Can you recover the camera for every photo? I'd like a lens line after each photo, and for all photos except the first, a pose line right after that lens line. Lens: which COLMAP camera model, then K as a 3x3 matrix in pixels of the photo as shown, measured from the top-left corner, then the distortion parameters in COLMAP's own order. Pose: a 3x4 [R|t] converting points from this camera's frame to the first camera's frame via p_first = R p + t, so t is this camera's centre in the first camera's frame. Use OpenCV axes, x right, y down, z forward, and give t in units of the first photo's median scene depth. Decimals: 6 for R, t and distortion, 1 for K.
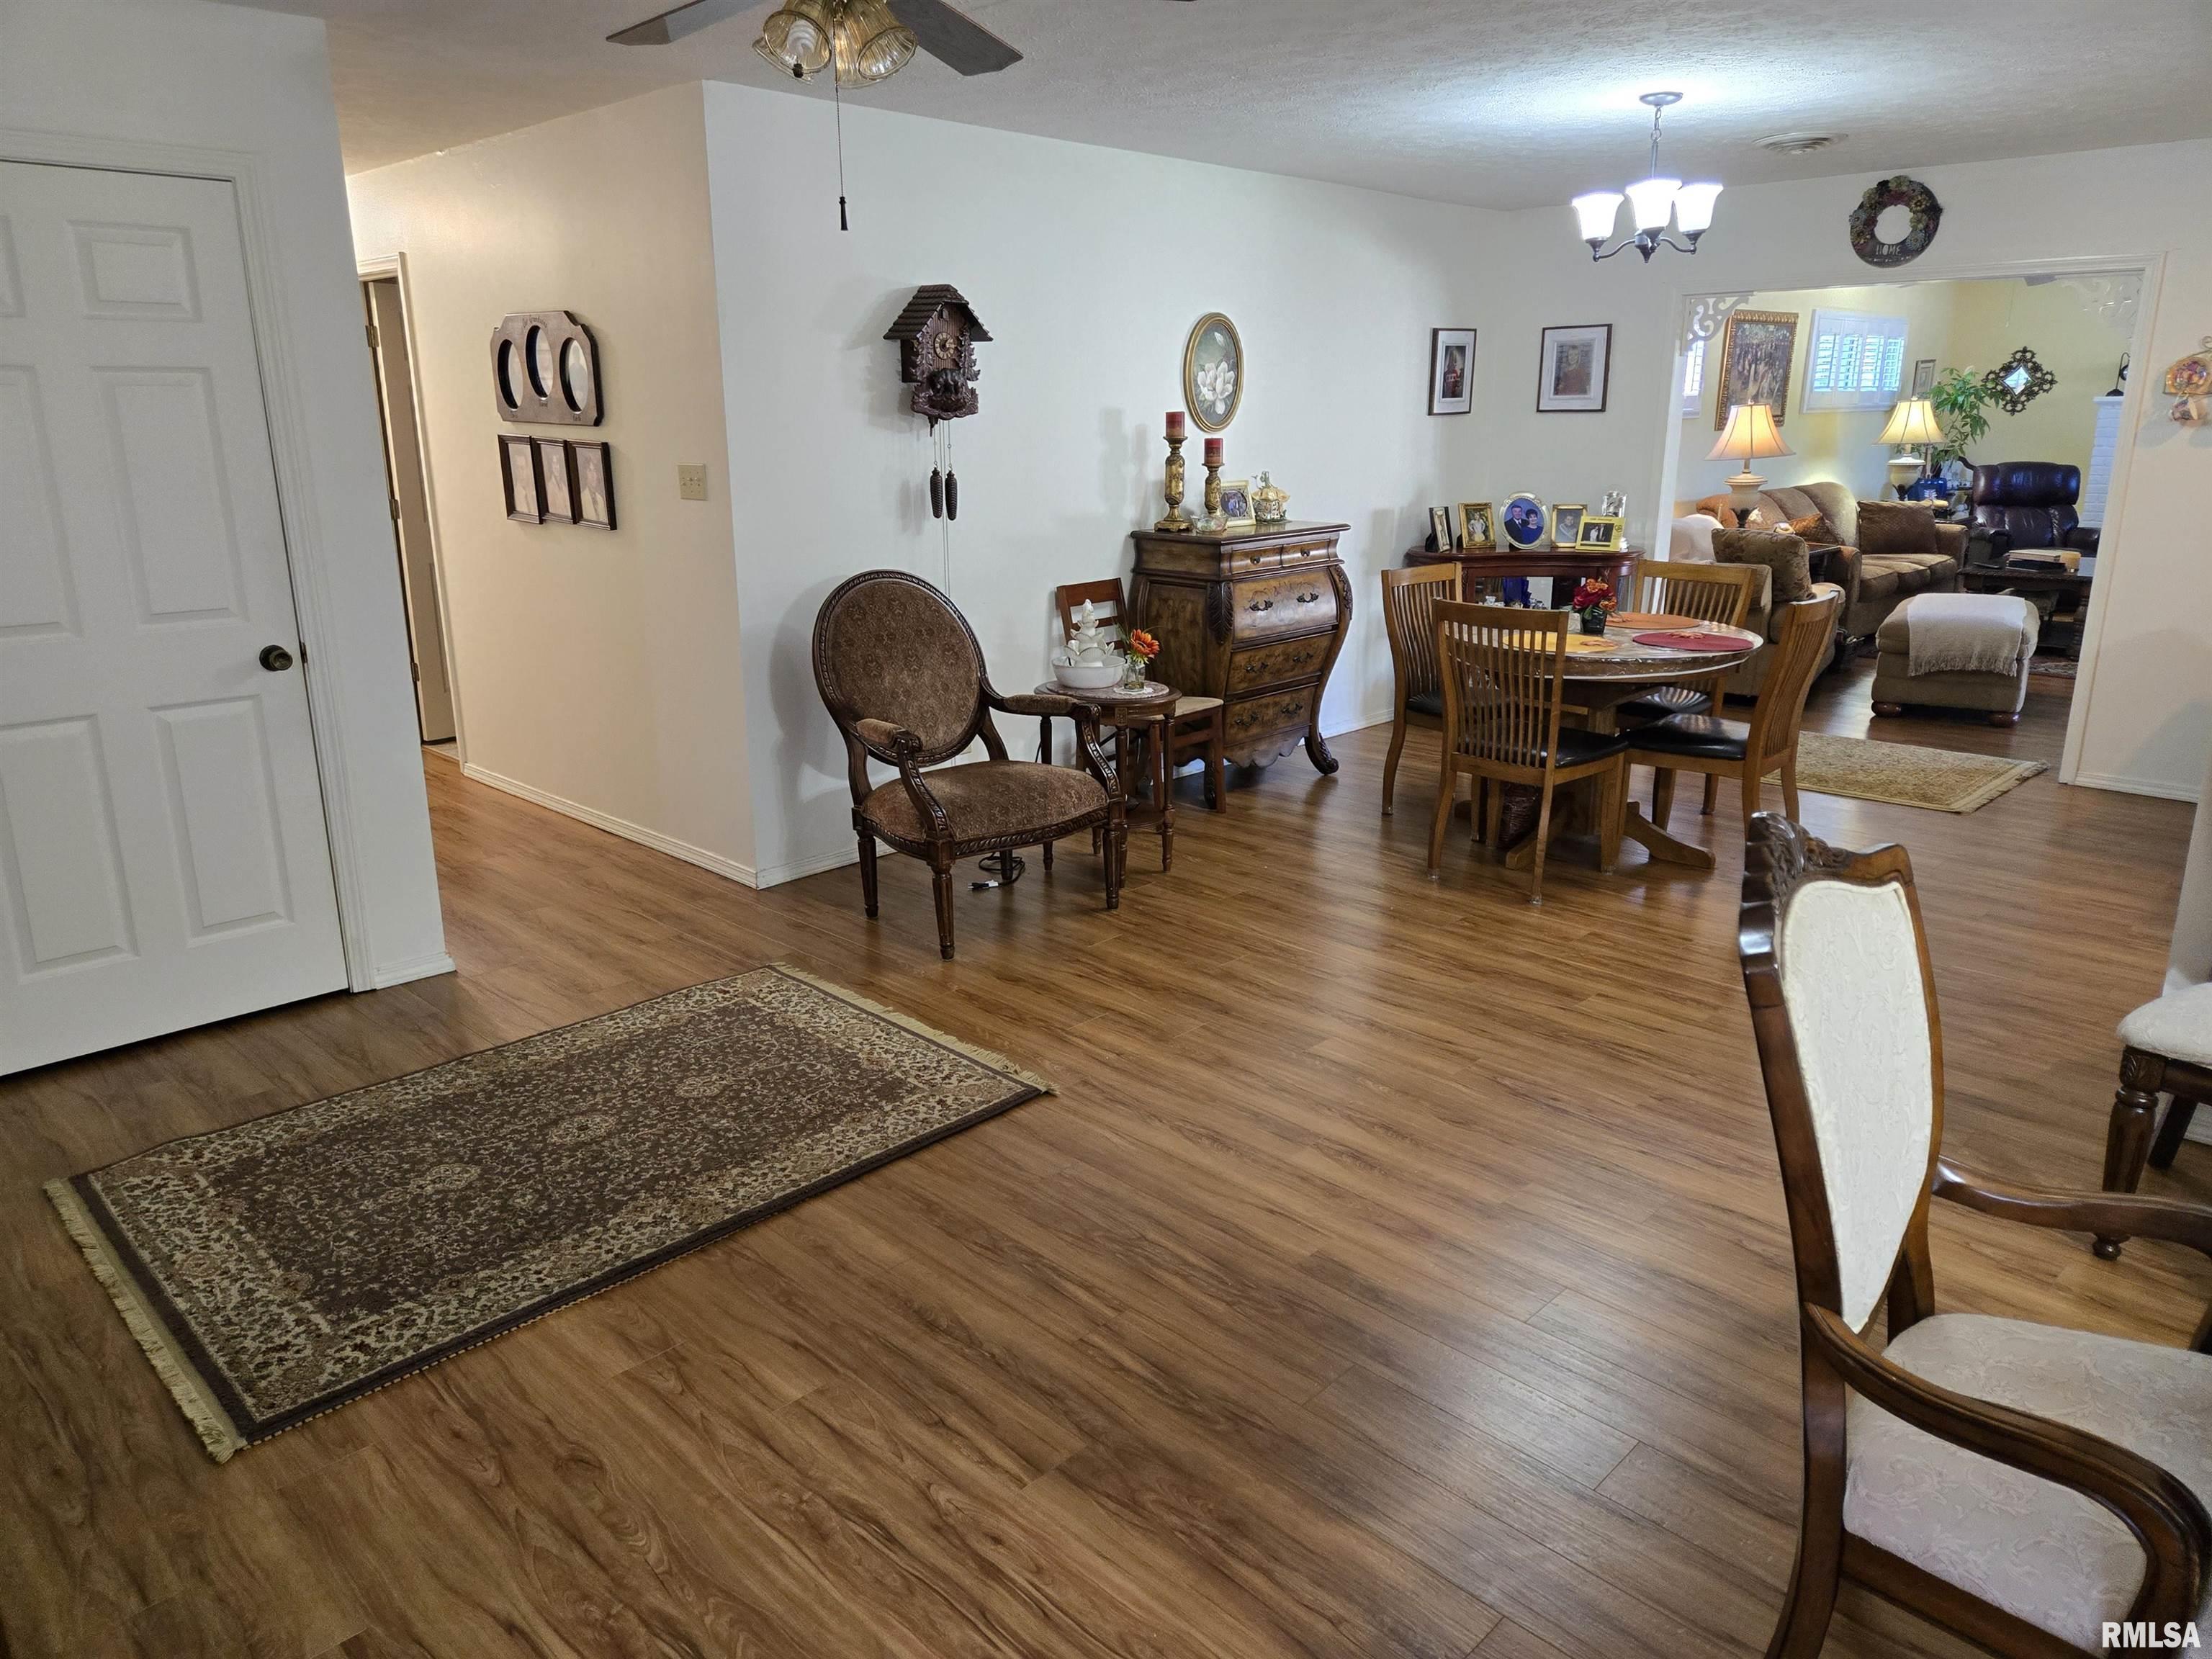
lens RADIAL K [[1473.0, 0, 1087.7], [0, 1473.0, 811.3], [0, 0, 1]] dist [0.081564, -0.074341]
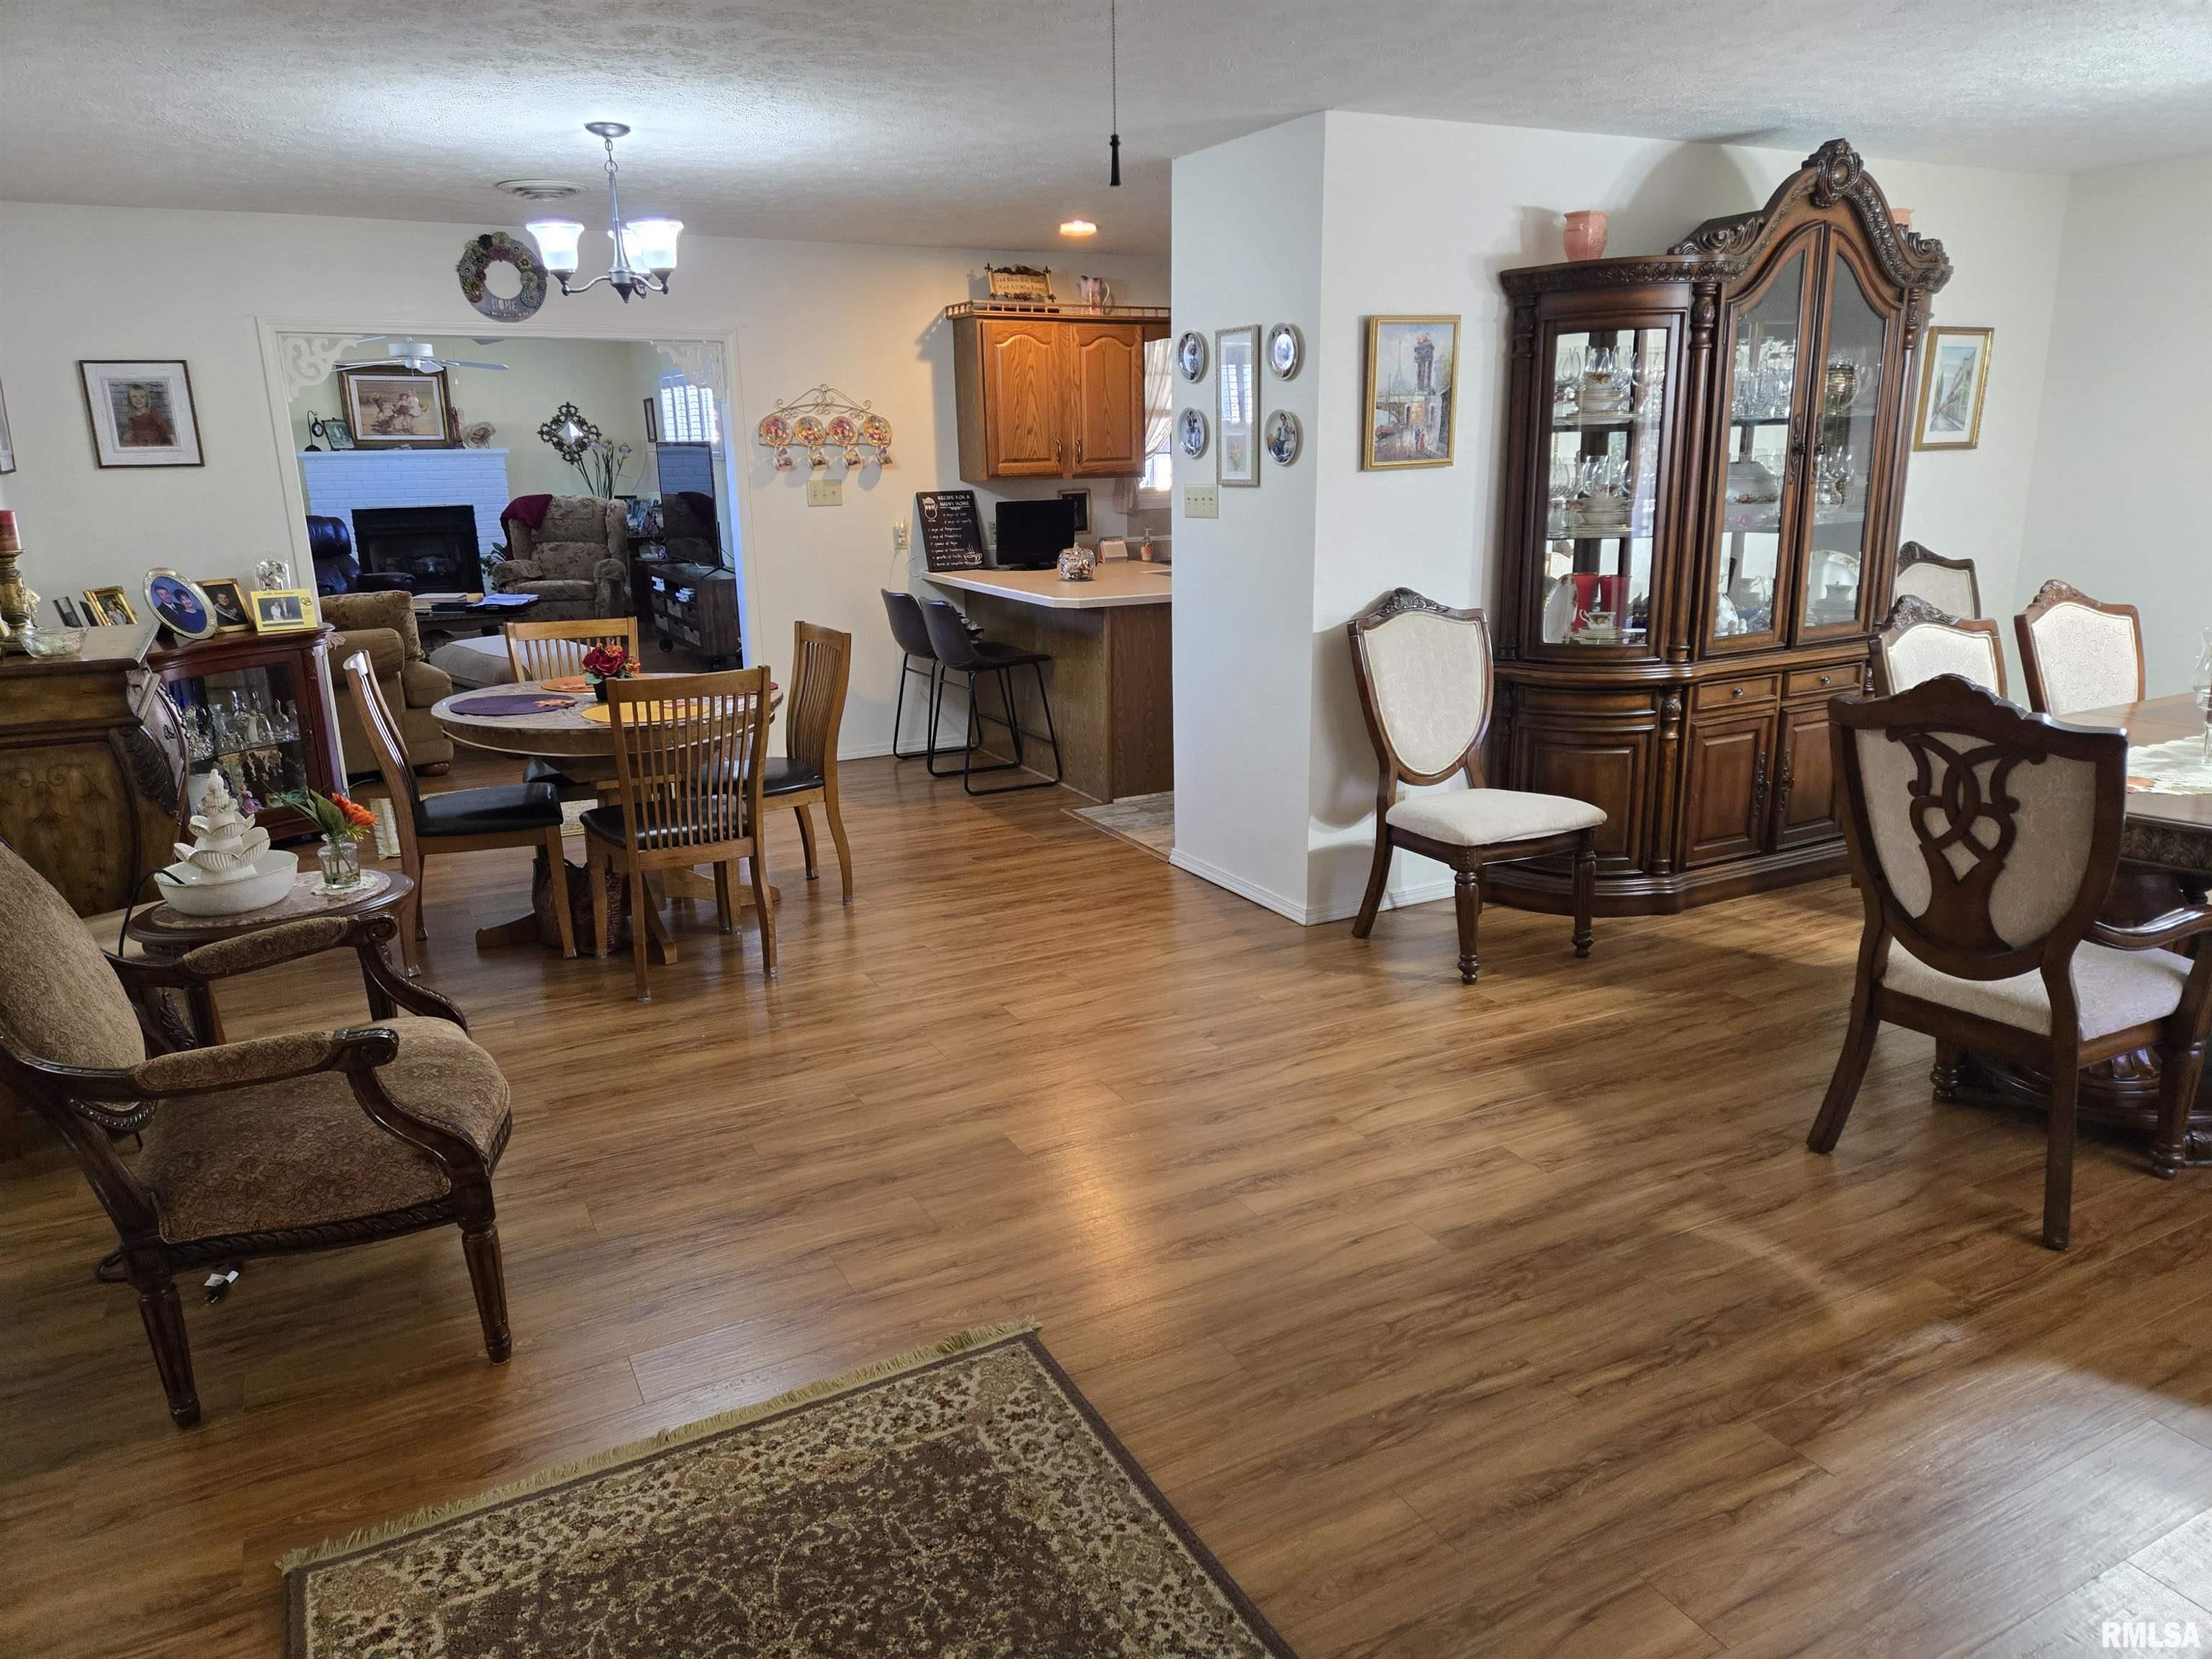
lens RADIAL K [[1475.8, 0, 1095.4], [0, 1475.8, 811.4], [0, 0, 1]] dist [0.084282, -0.079149]
pose [[0.294100, -0.234590, 0.926538, -0.376195], [0.270420, 0.950224, 0.154750, -0.098951], [-0.916721, 0.205043, 0.342898, 0.363386]]
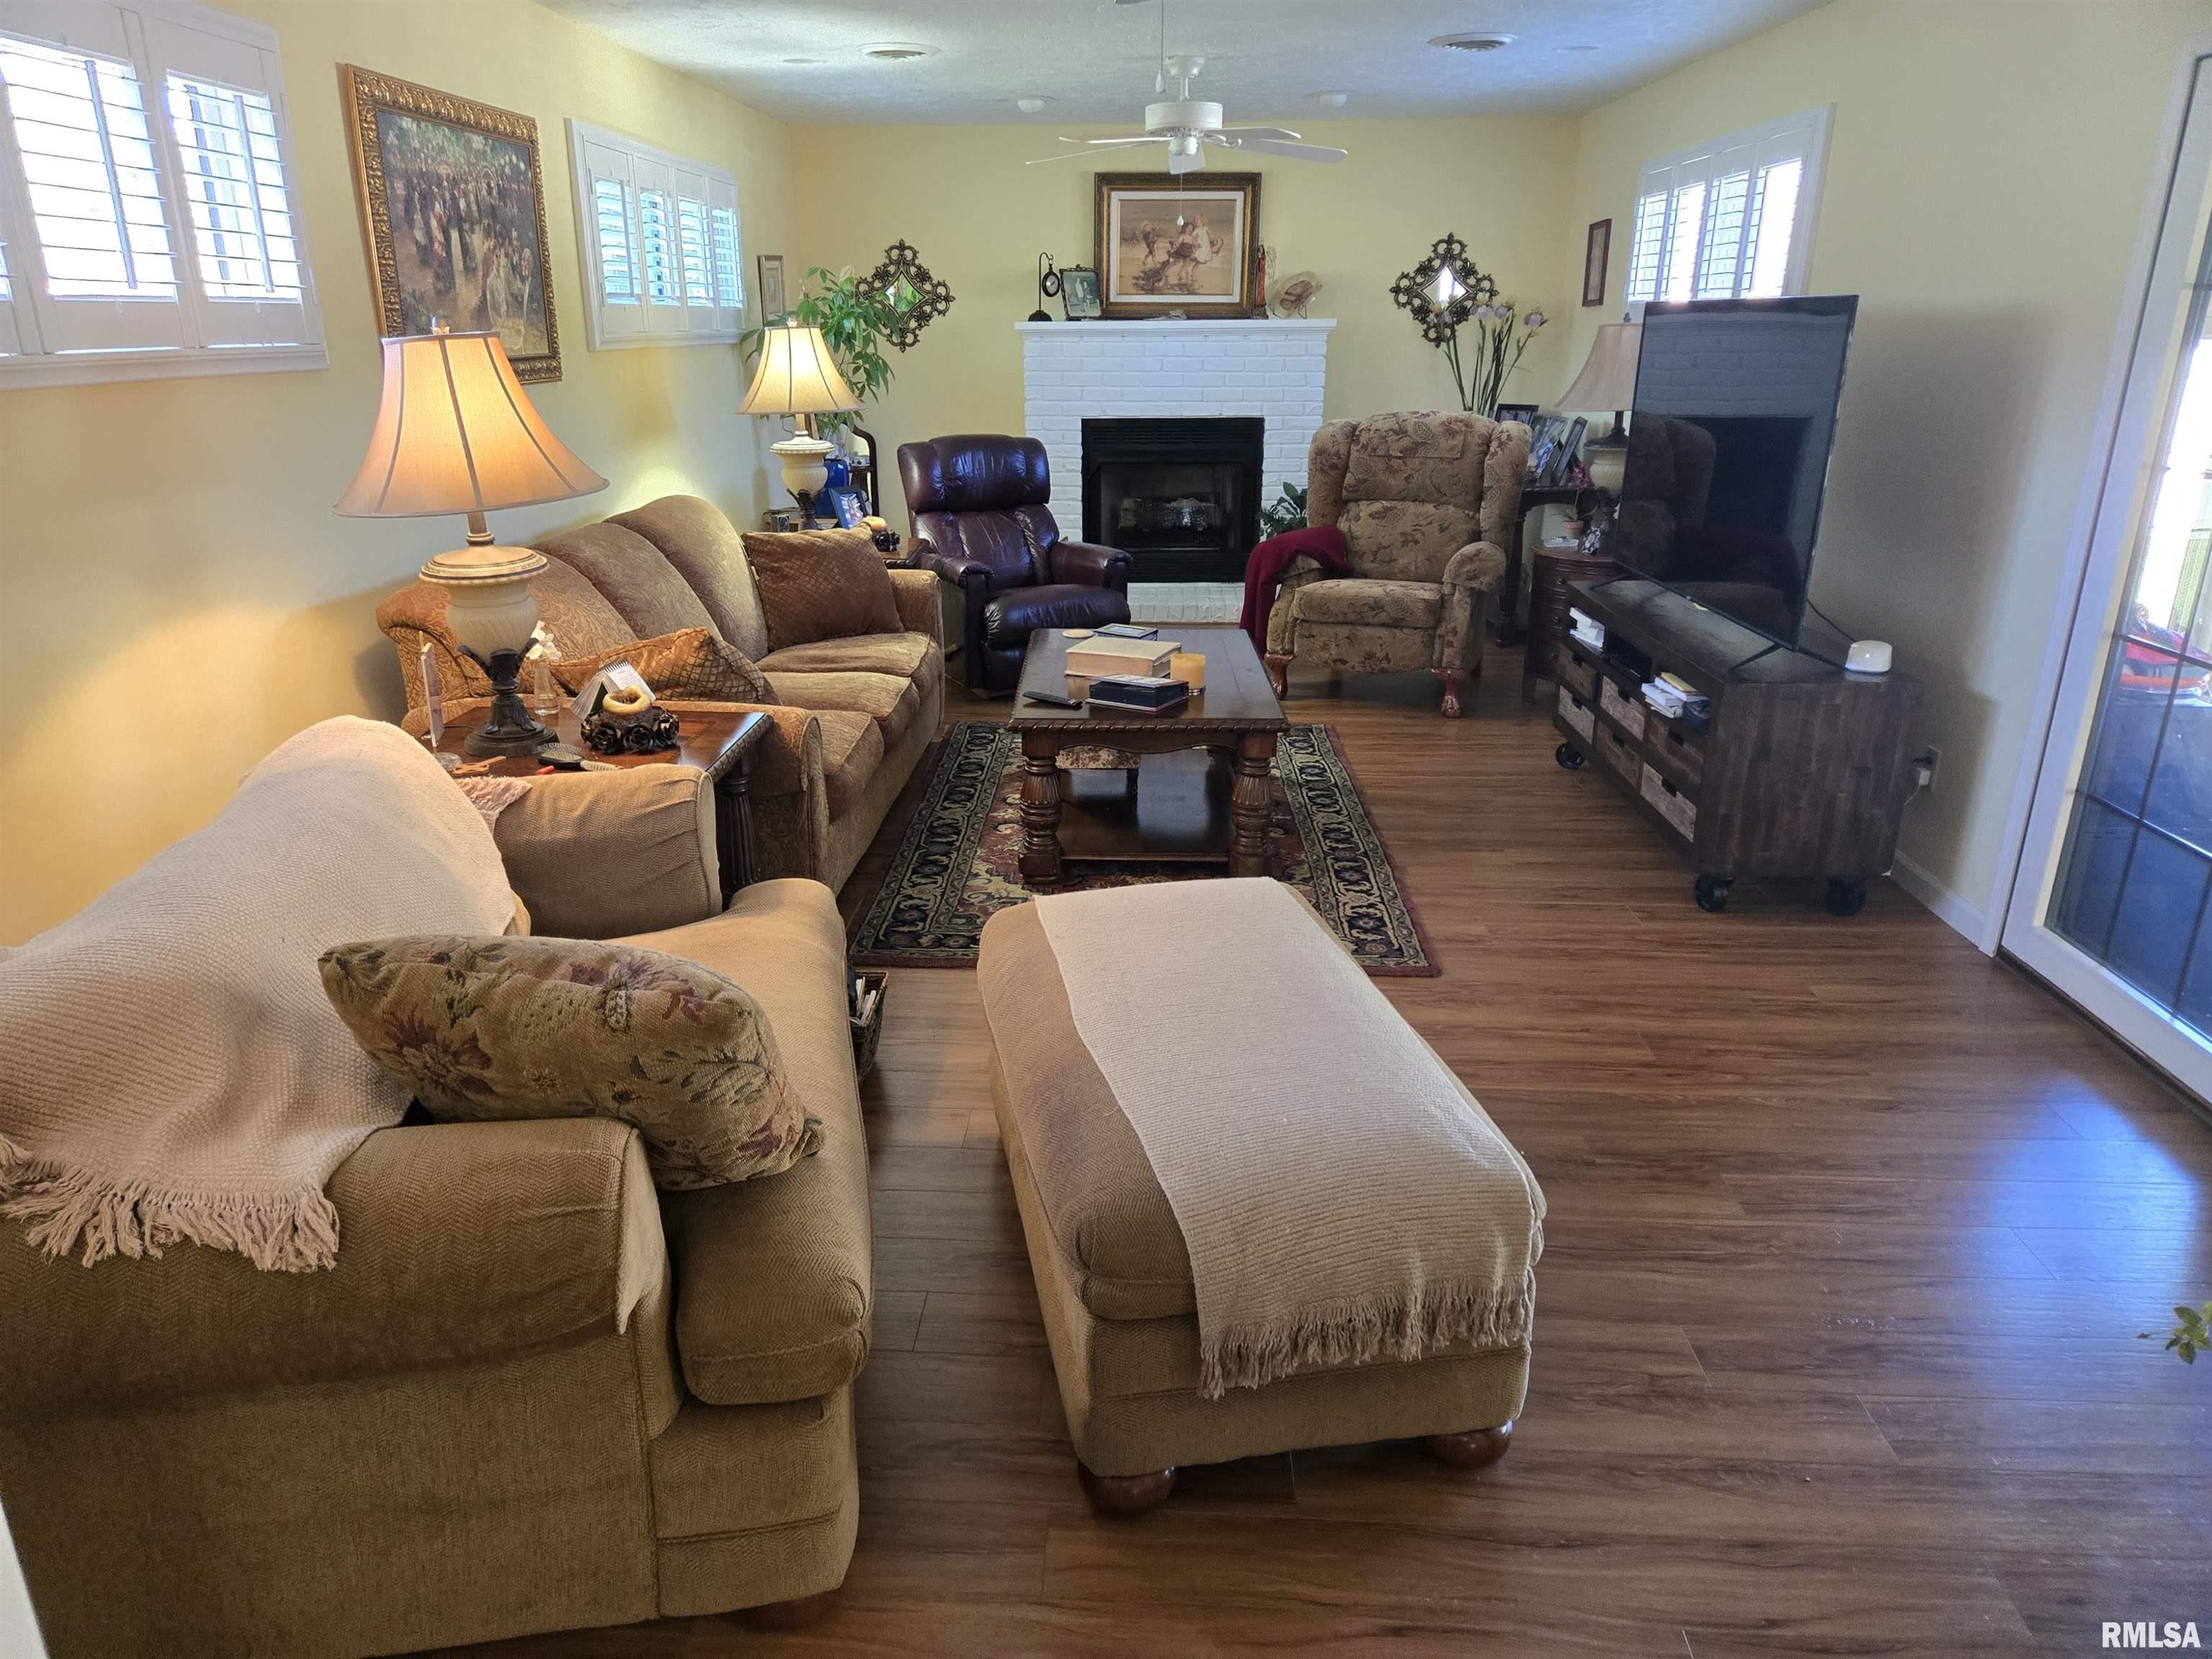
lens RADIAL K [[1480.3, 0, 1071.8], [0, 1480.3, 831.2], [0, 0, 1]] dist [0.081533, -0.075406]
pose [[0.746859, -0.213999, 0.629608, 0.460117], [0.175924, 0.976655, 0.123272, -0.266549], [-0.641290, 0.018696, 0.767071, 0.968066]]
